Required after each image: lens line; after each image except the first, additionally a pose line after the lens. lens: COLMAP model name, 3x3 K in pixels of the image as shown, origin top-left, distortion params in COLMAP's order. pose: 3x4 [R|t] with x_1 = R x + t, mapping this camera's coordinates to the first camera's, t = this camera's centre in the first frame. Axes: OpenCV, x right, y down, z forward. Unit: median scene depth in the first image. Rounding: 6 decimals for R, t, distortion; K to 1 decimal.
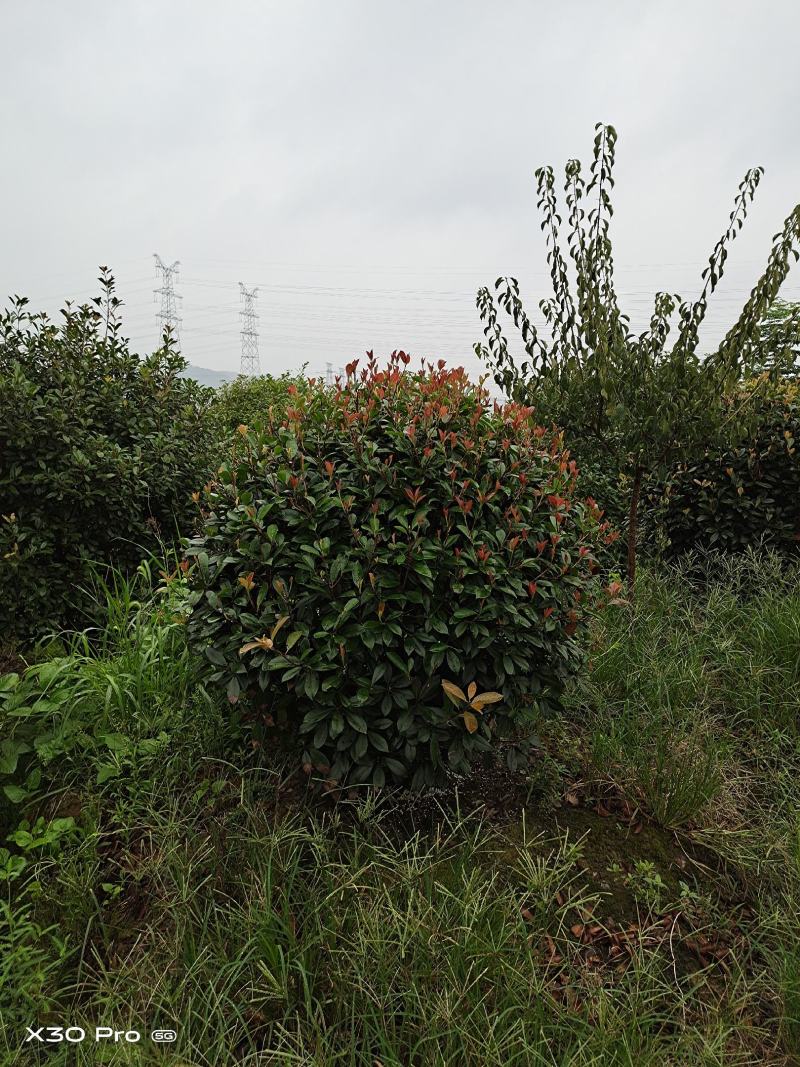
lens RADIAL K [[802.8, 0, 398.1], [0, 802.8, 535.0], [0, 0, 1]] dist [0.030018, -0.033877]
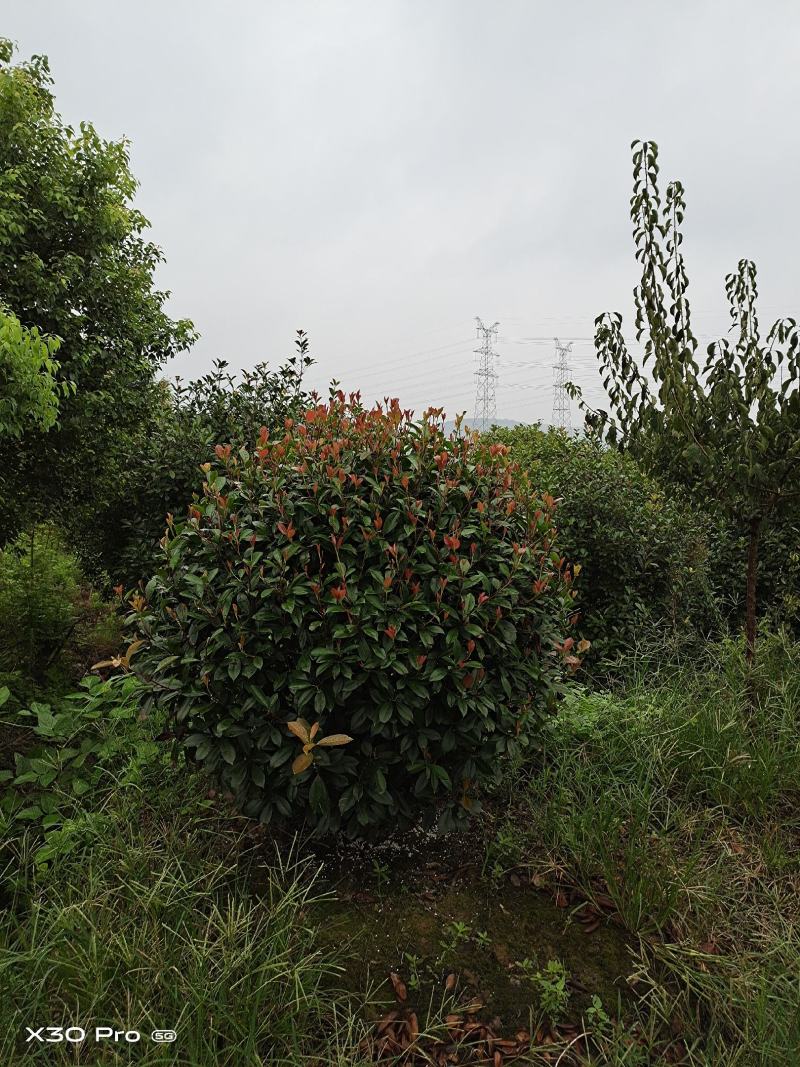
lens RADIAL K [[802.8, 0, 399.3], [0, 802.8, 532.2], [0, 0, 1]] dist [0.030018, -0.033877]
pose [[0.929253, 0.028223, -0.368363, 0.192423], [-0.052805, 0.996987, -0.056820, 0.001182], [0.365650, 0.072252, 0.927944, 0.043228]]
